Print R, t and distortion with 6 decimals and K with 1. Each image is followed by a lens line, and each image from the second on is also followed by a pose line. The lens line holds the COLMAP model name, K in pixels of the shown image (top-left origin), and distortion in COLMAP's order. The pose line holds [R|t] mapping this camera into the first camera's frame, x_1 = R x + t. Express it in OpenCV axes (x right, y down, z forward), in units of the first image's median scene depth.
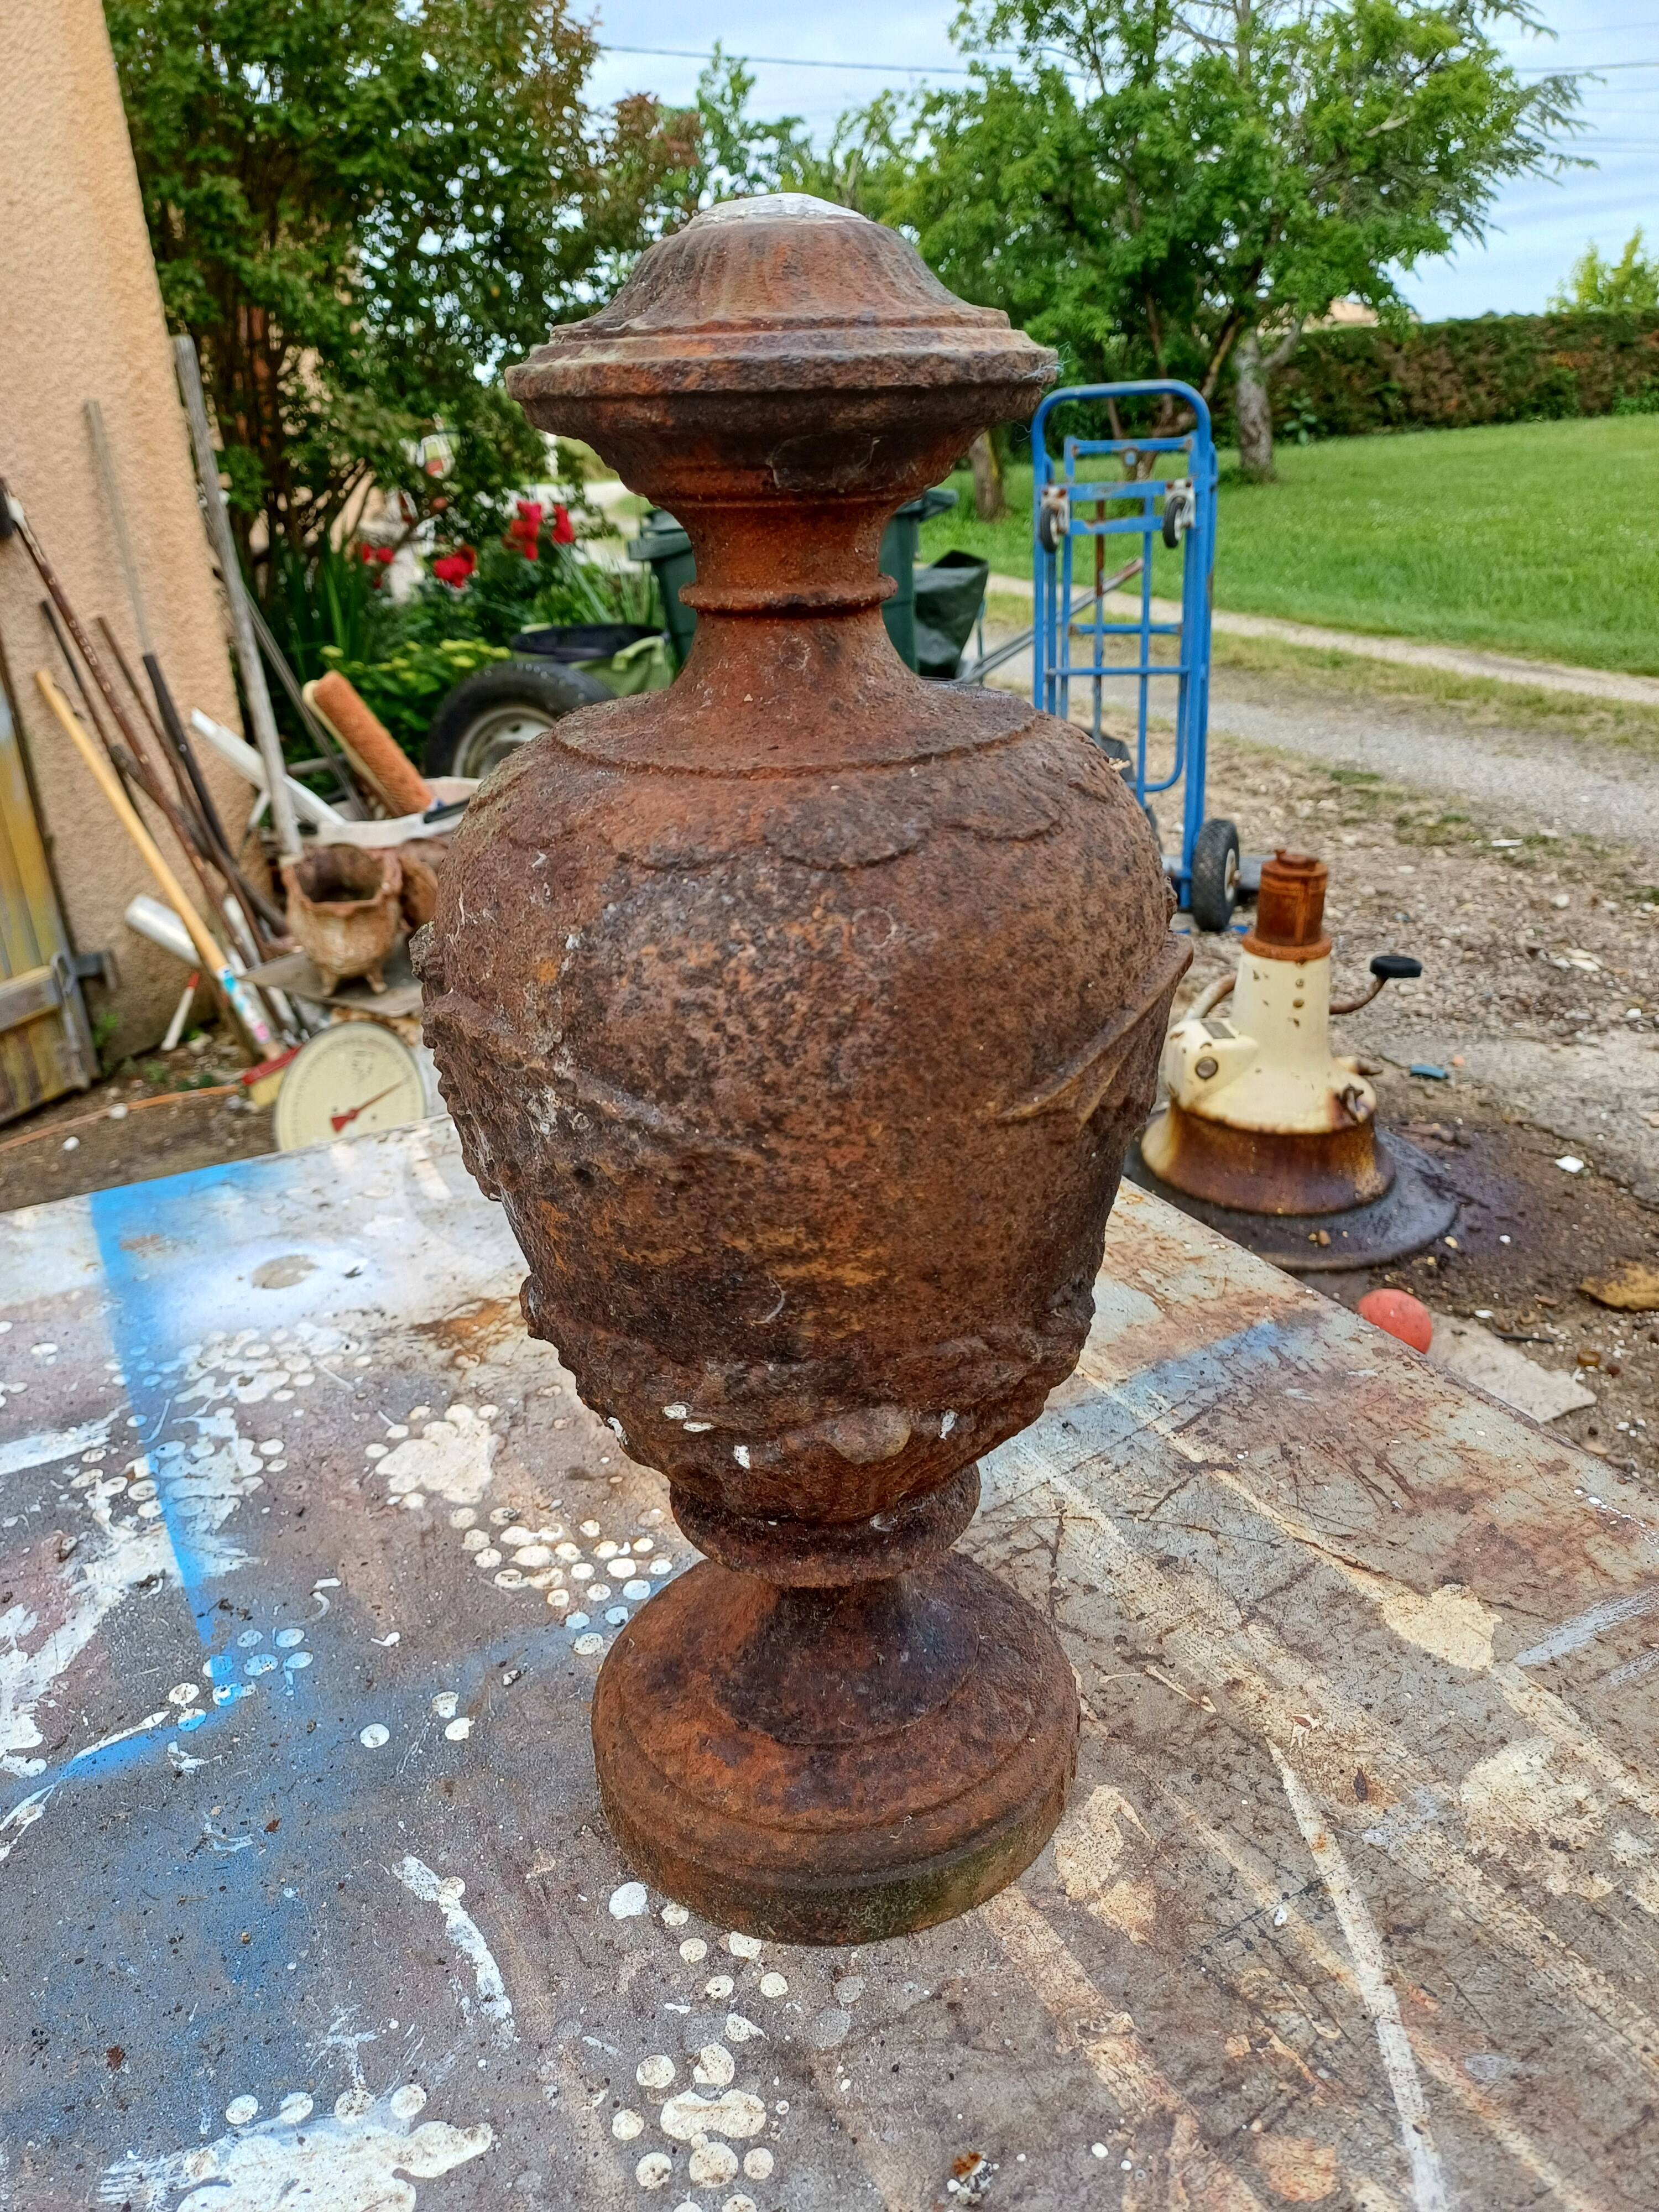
lens RADIAL K [[1635.5, 0, 828.7], [0, 1635.5, 1064.7], [0, 0, 1]] dist [0.055038, -0.049207]
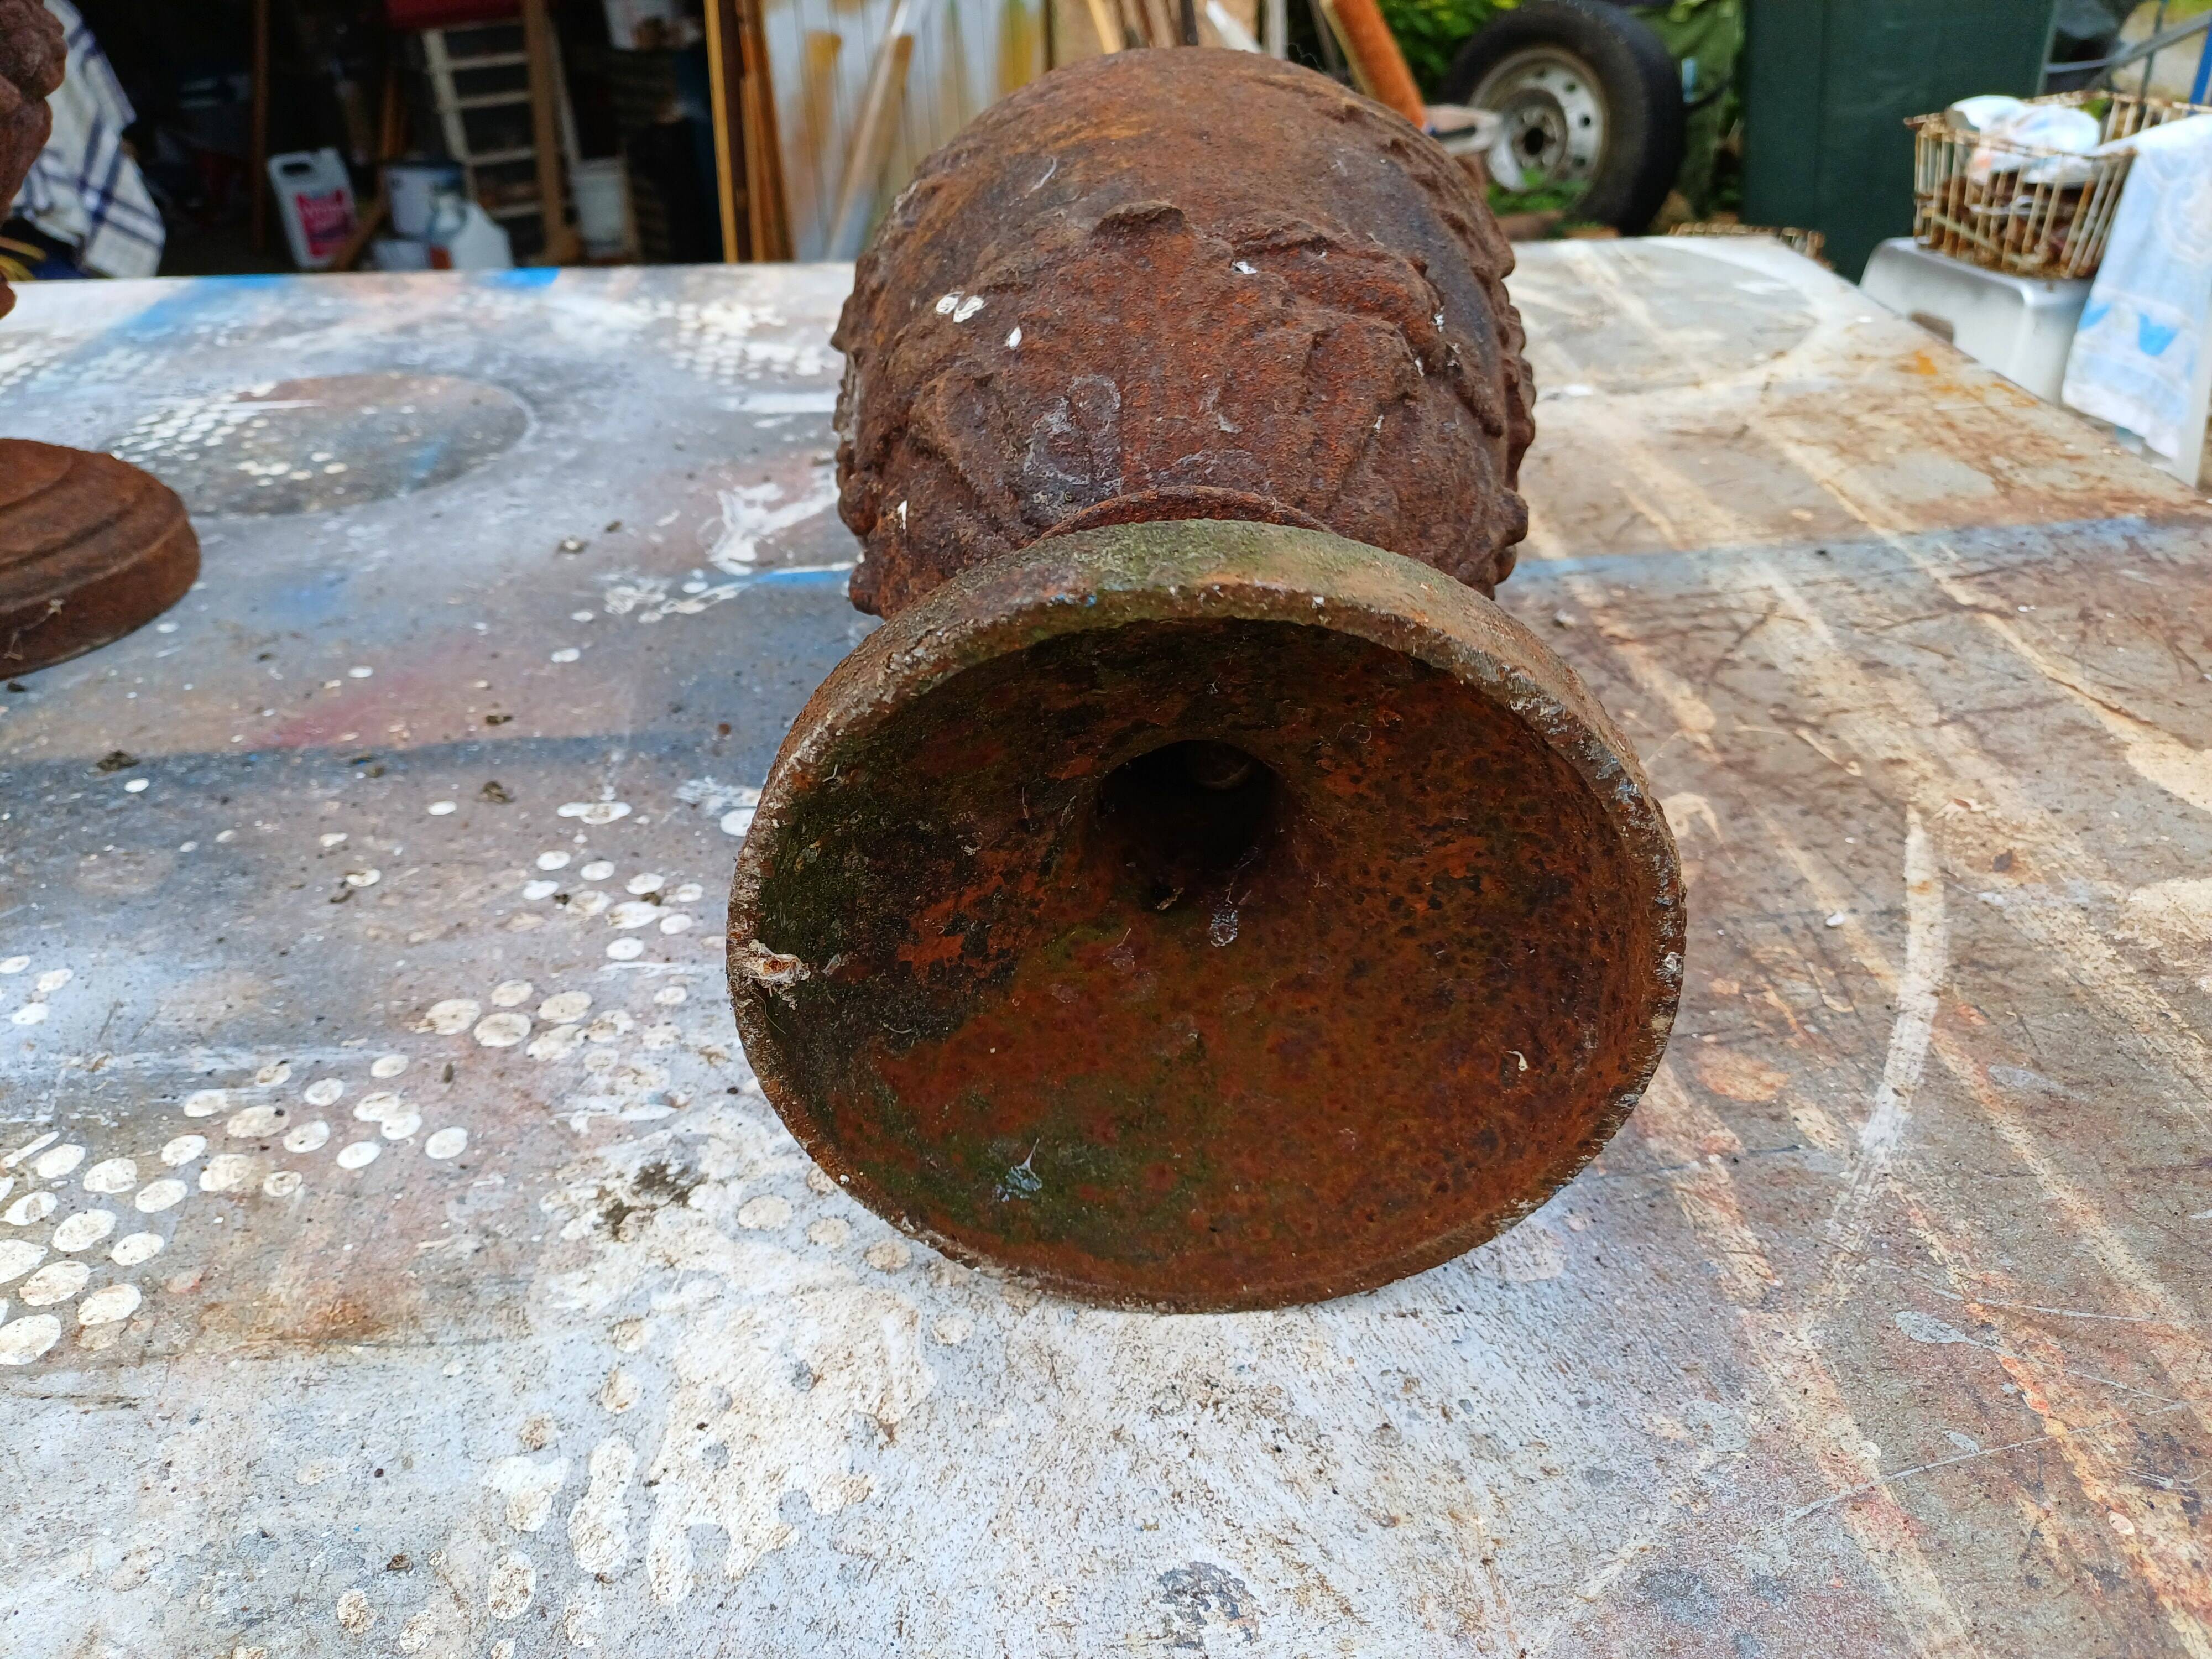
lens RADIAL K [[1676.8, 0, 1086.9], [0, 1676.8, 771.5], [0, 0, 1]] dist [0.025415, -0.028086]
pose [[0.896599, 0.237969, -0.373470, 0.046081], [-0.176483, 0.965494, 0.191508, 0.067147], [0.406156, -0.105795, 0.907659, 0.006422]]
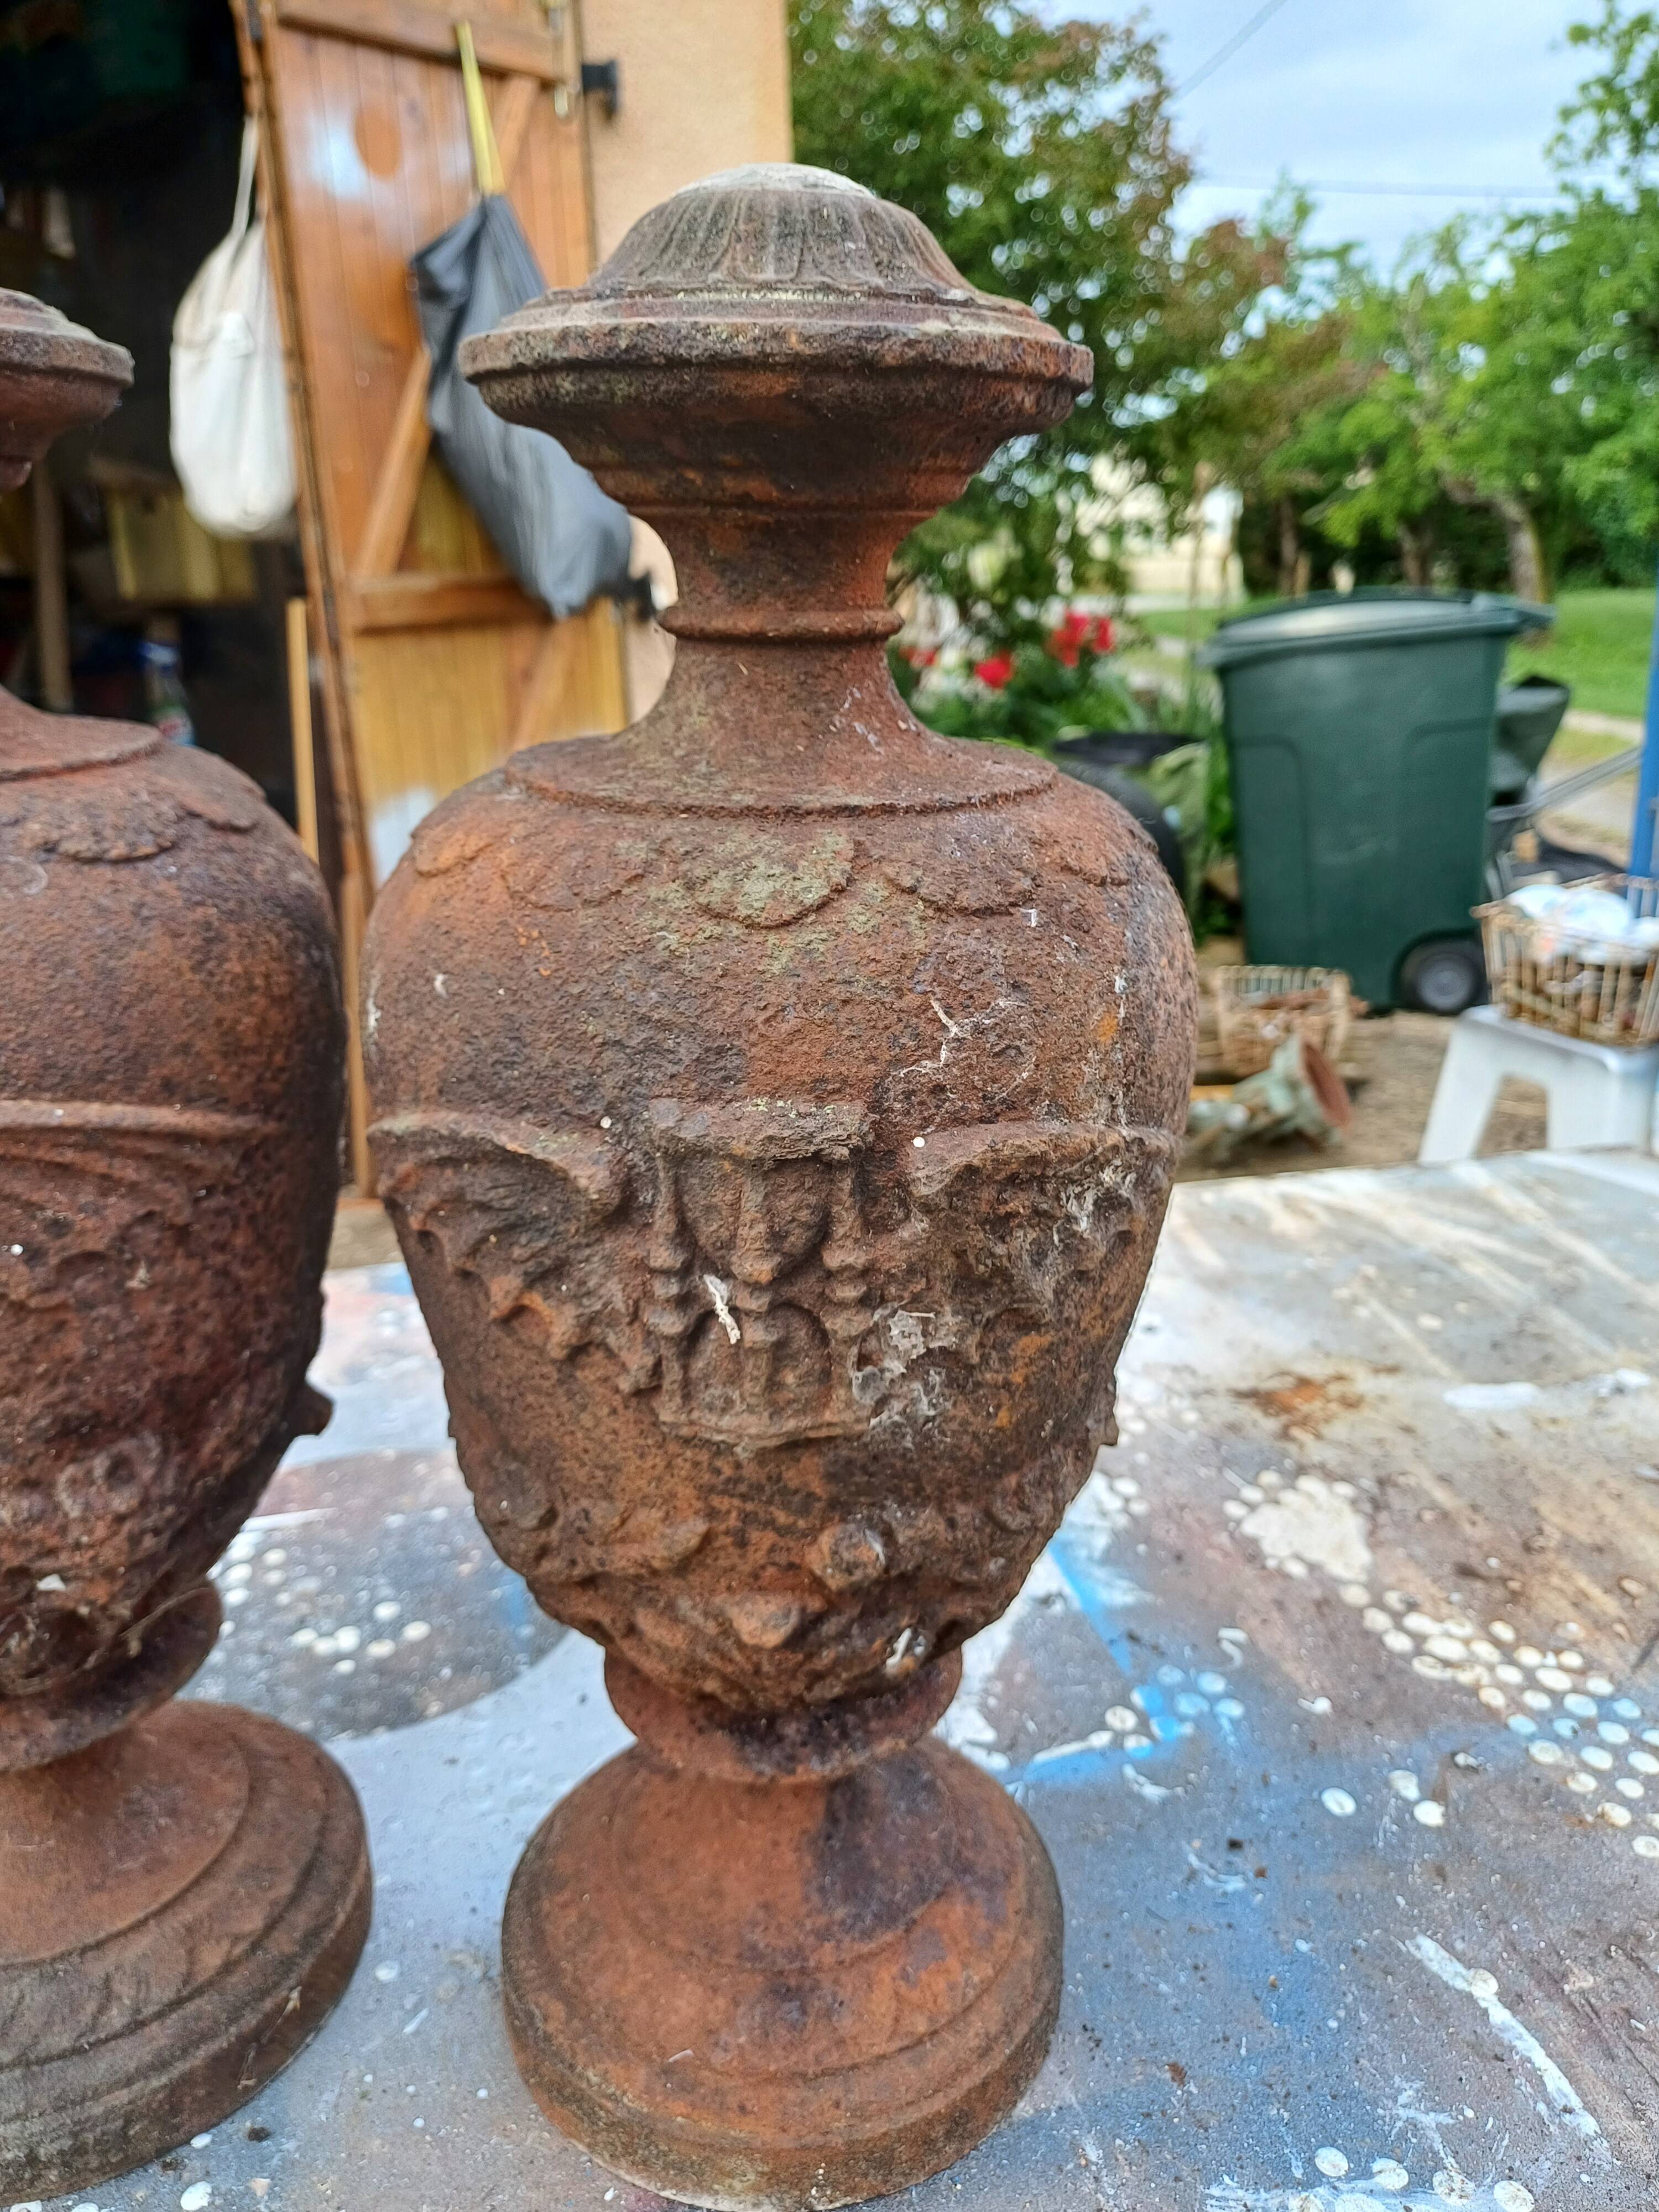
lens RADIAL K [[1670.1, 0, 866.0], [0, 1670.1, 1101.9], [0, 0, 1]] dist [0.030981, -0.032958]
pose [[0.965144, 0.106467, -0.239084, -0.081144], [-0.118072, 0.992398, -0.034710, 0.016571], [0.233571, 0.061730, 0.970378, -0.006559]]
